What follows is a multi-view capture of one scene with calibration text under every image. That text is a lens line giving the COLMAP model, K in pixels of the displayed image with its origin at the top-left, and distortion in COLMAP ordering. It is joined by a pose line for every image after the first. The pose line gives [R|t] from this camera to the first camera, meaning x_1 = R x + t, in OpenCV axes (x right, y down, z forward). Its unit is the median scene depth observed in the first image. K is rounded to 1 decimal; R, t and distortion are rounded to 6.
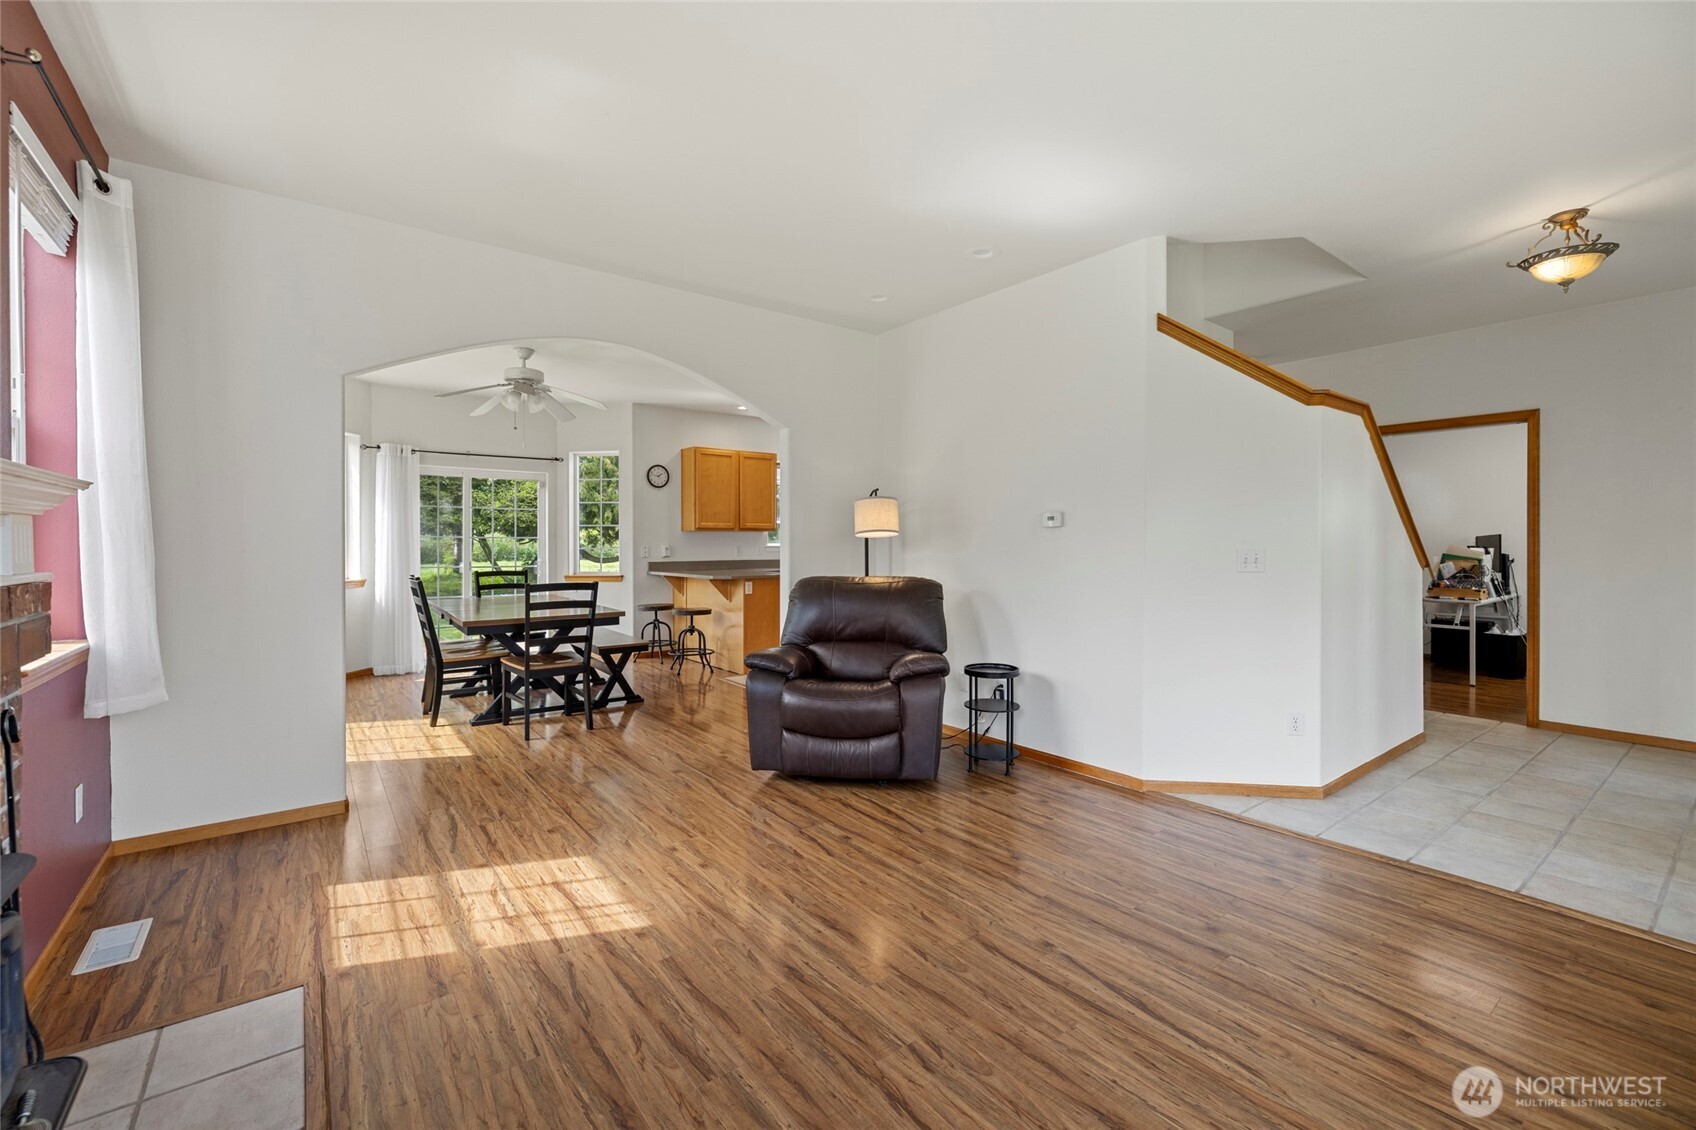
lens RADIAL K [[712.3, 0, 834.0], [0, 712.3, 540.9], [0, 0, 1]] dist [-0.000946, 0.000602]
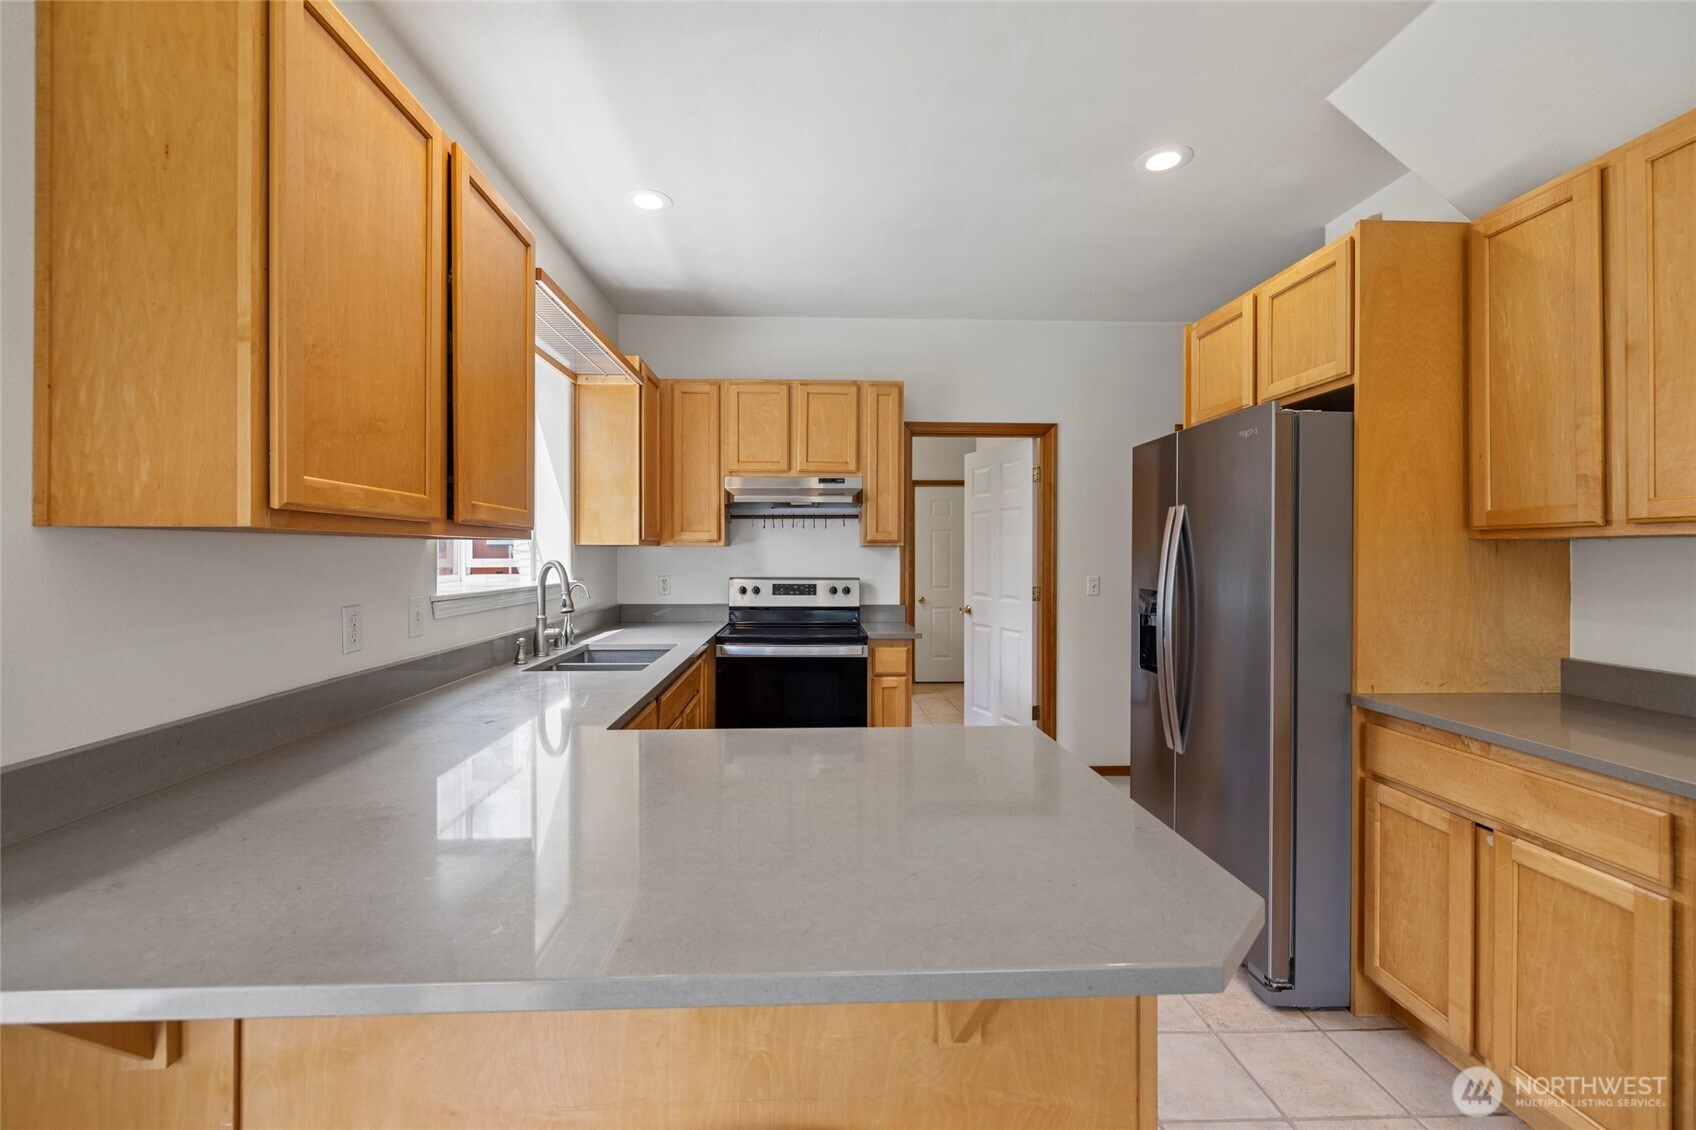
lens RADIAL K [[712.3, 0, 834.3], [0, 712.3, 555.1], [0, 0, 1]] dist [-0.000946, 0.000602]
pose [[0.571168, 0.000623, 0.820833, -0.278516], [-0.005516, 0.999980, 0.003079, -0.011470], [-0.820814, -0.006286, 0.571160, 0.943890]]
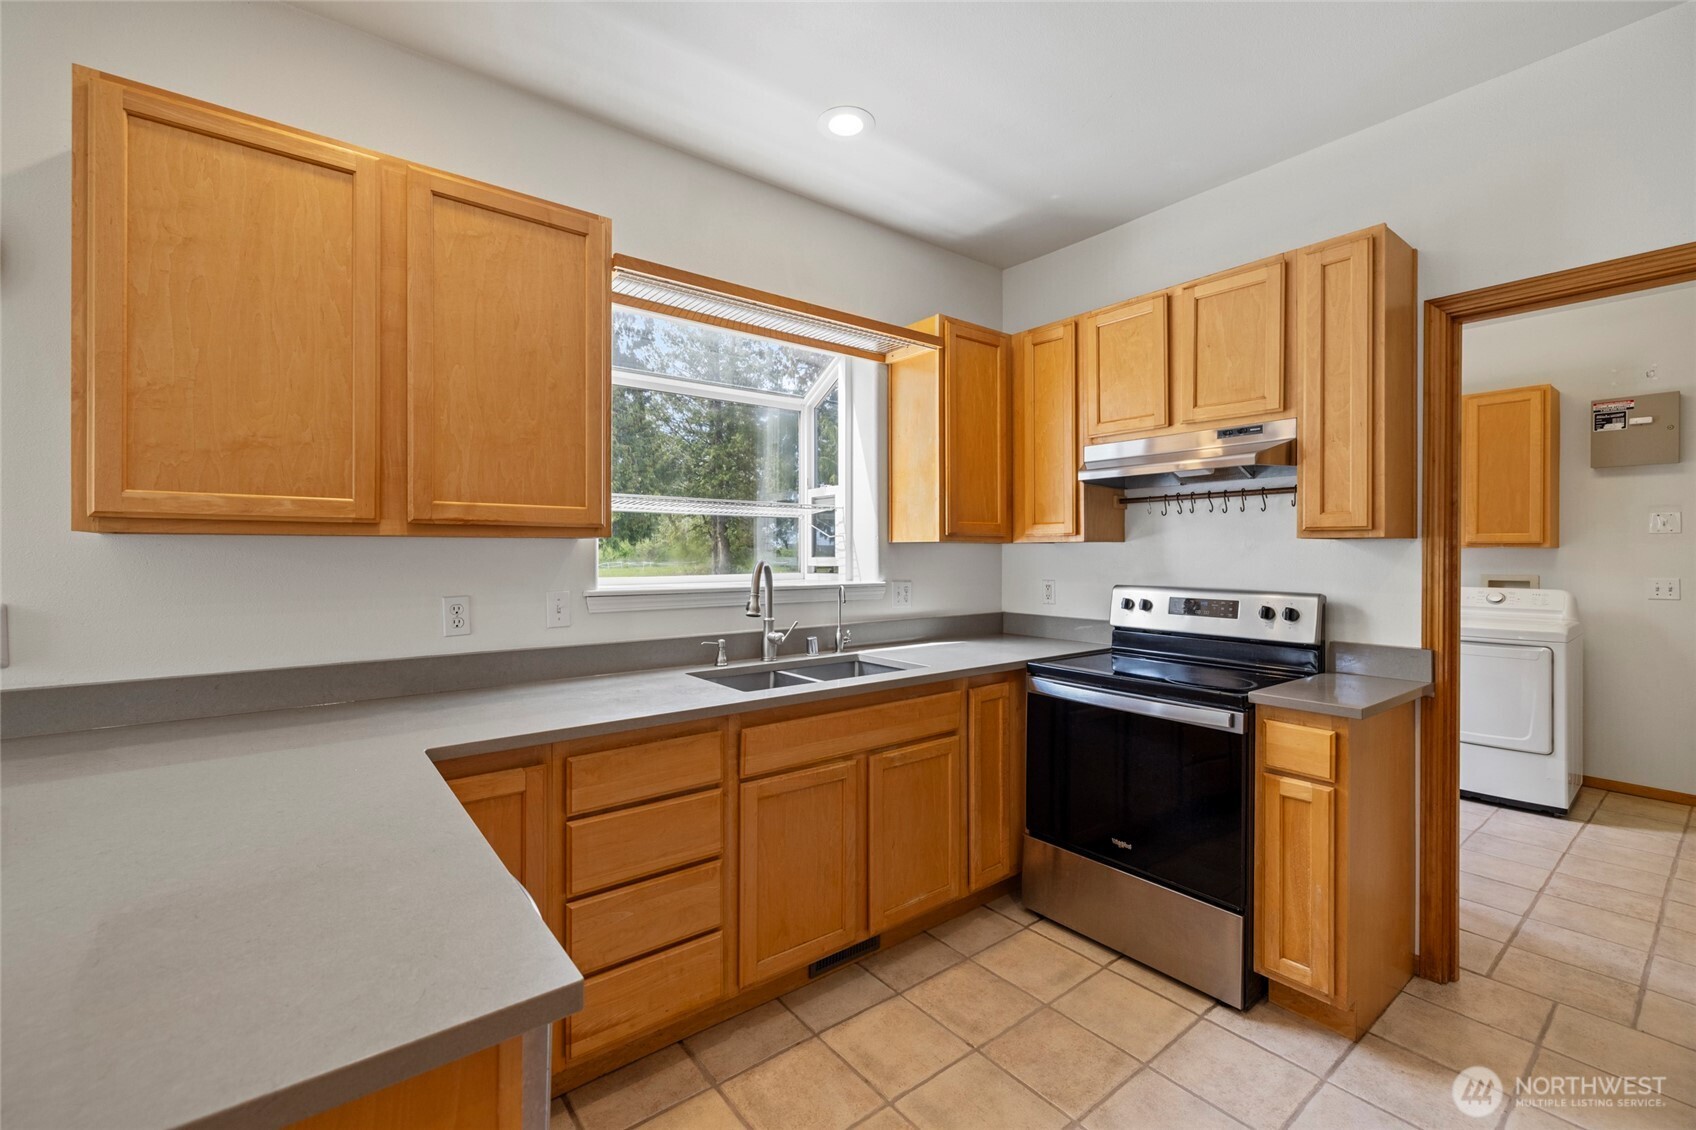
lens RADIAL K [[712.3, 0, 839.9], [0, 712.3, 552.4], [0, 0, 1]] dist [-0.000946, 0.000602]
pose [[0.999841, 0.002291, 0.017704, -0.006811], [-0.002372, 0.999987, 0.004545, -0.011831], [-0.017693, -0.004586, 0.999833, 0.928113]]
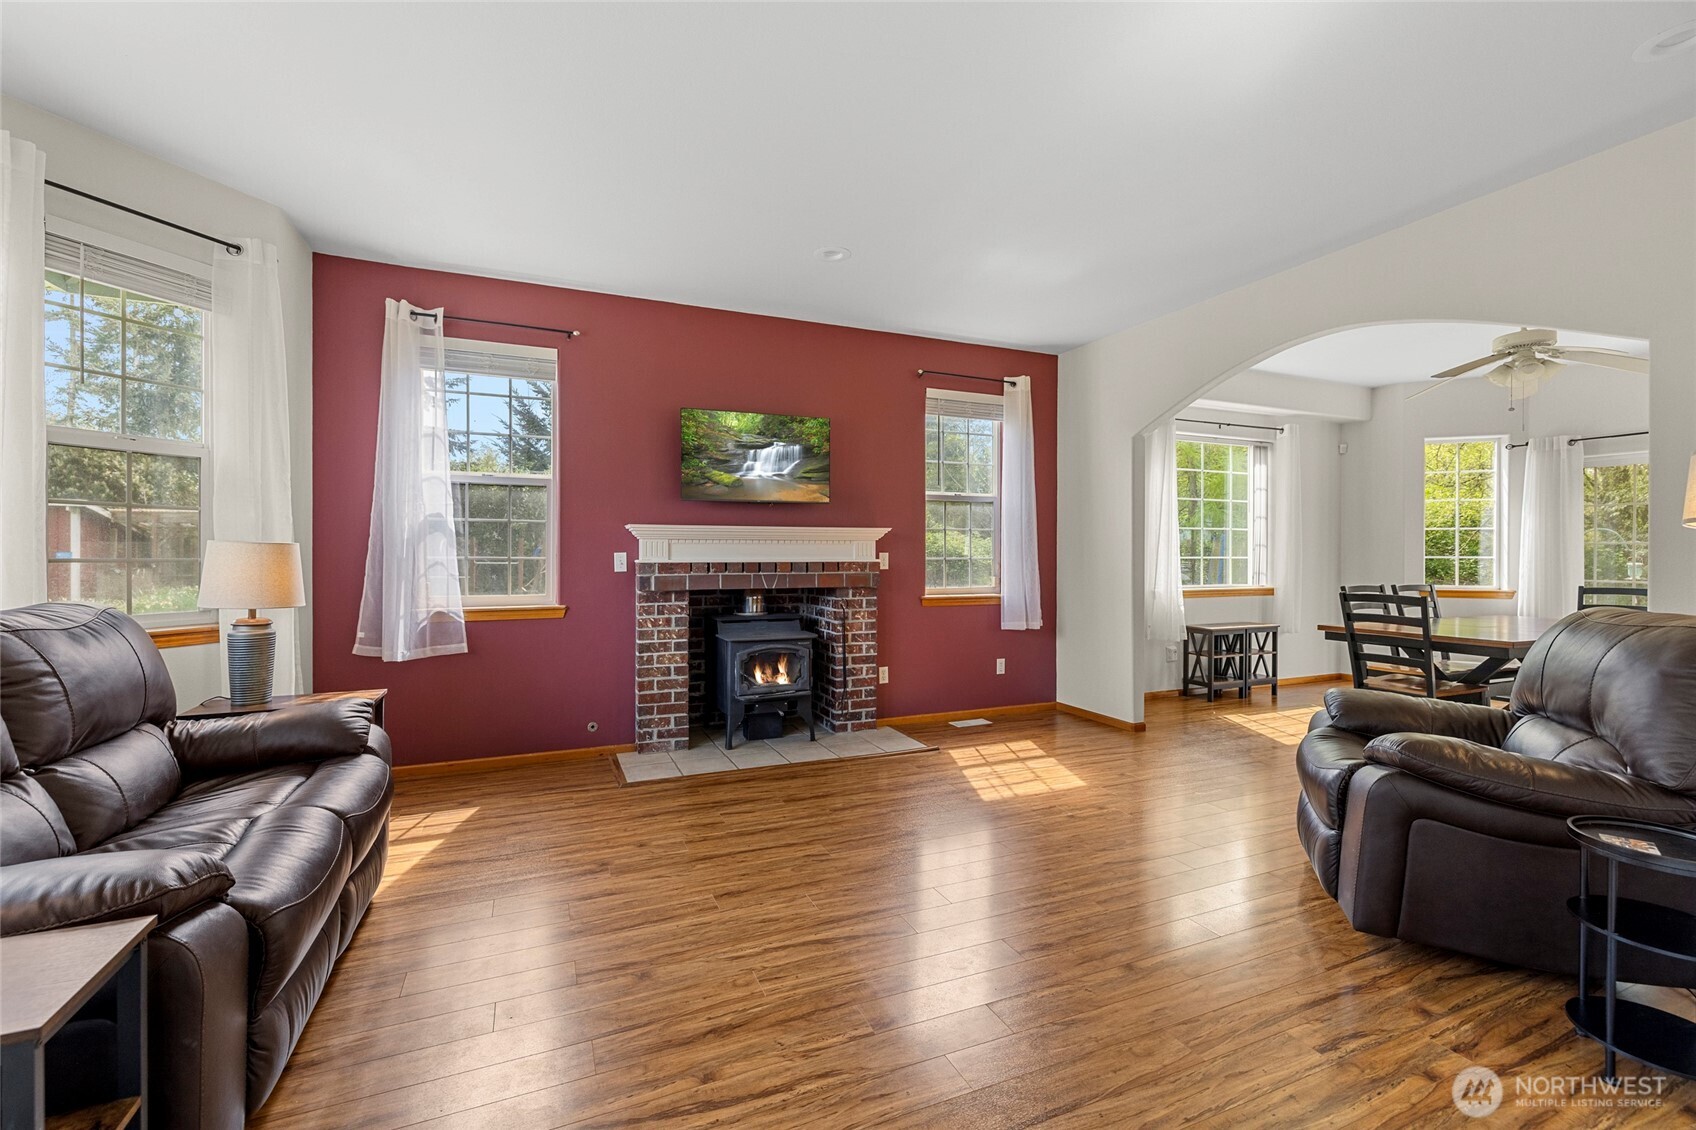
lens RADIAL K [[712.3, 0, 850.3], [0, 712.3, 551.5], [0, 0, 1]] dist [-0.000946, 0.000602]
pose [[-0.221500, 0.001607, -0.975159, 0.435792], [-0.000204, 0.999999, 0.001694, 0.001564], [0.975160, 0.000574, -0.221499, 0.362525]]
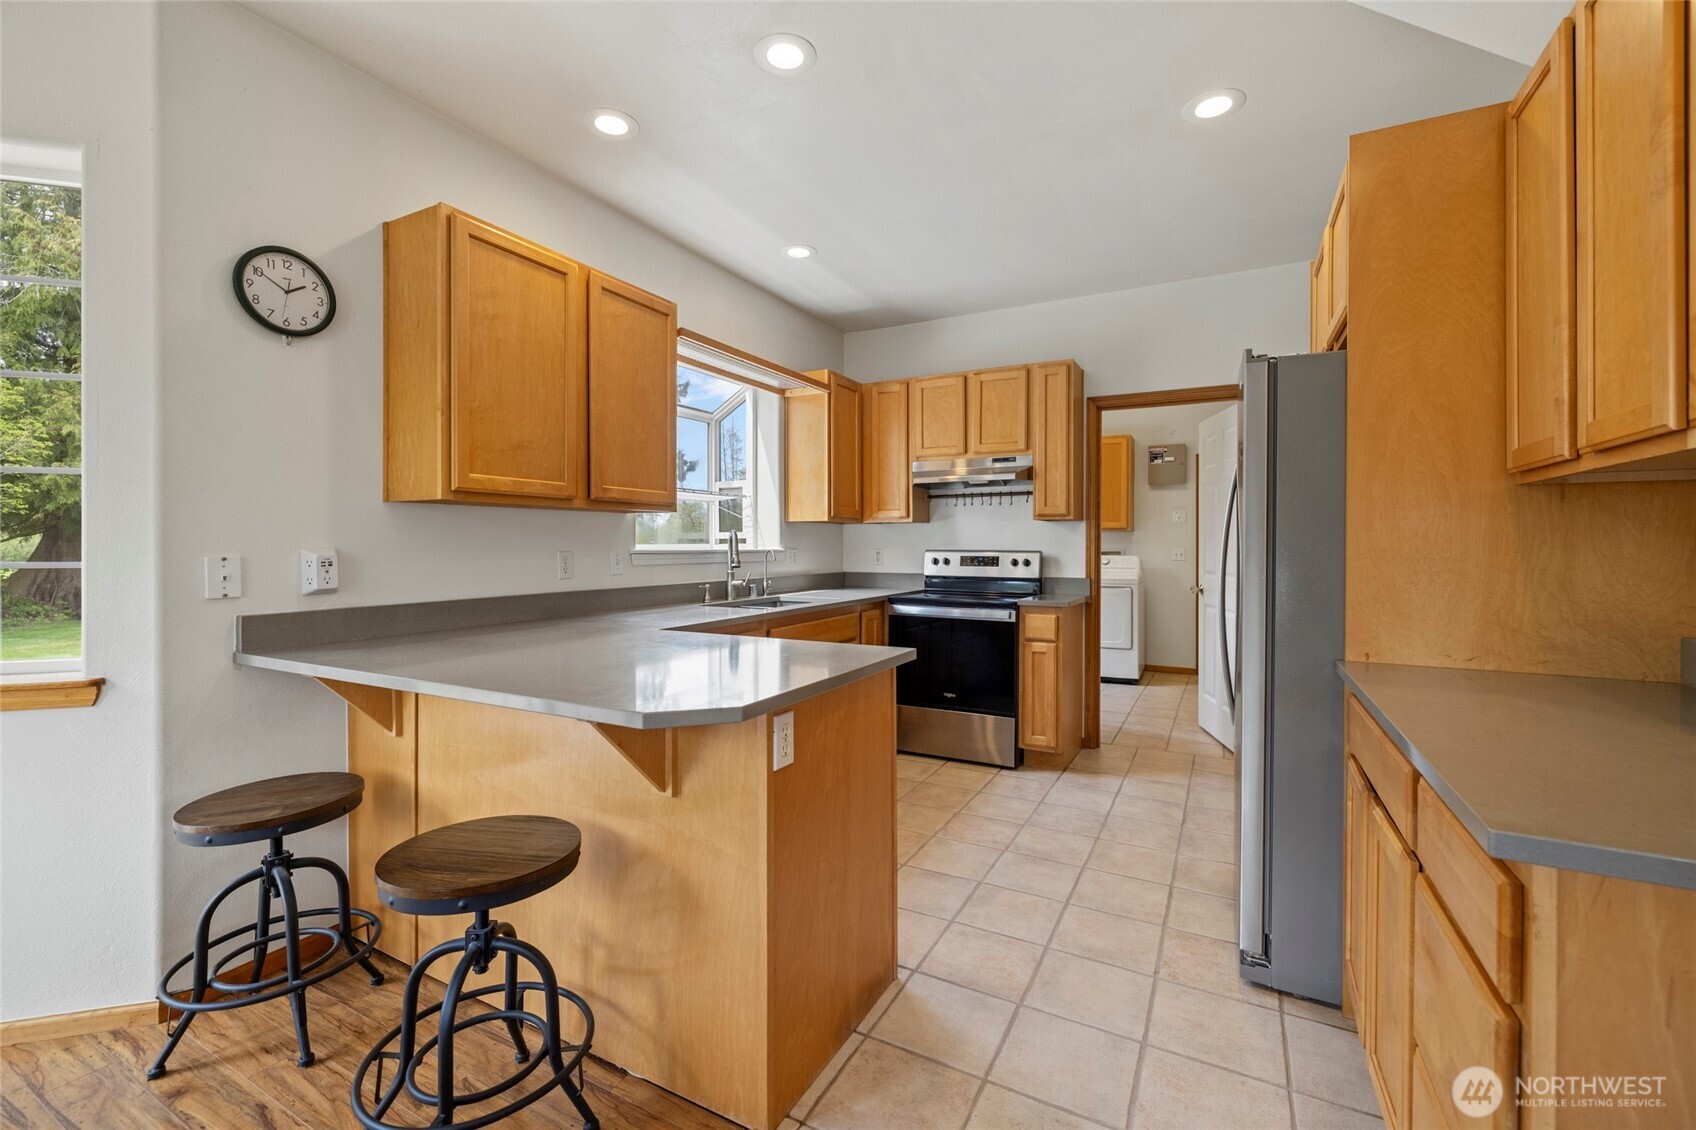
lens RADIAL K [[712.3, 0, 844.6], [0, 712.3, 546.6], [0, 0, 1]] dist [-0.000946, 0.000602]
pose [[0.907813, 0.000524, 0.419375, -0.193114], [-0.003894, 0.999967, 0.007180, 0.002000], [-0.419357, -0.008151, 0.907785, 0.766527]]
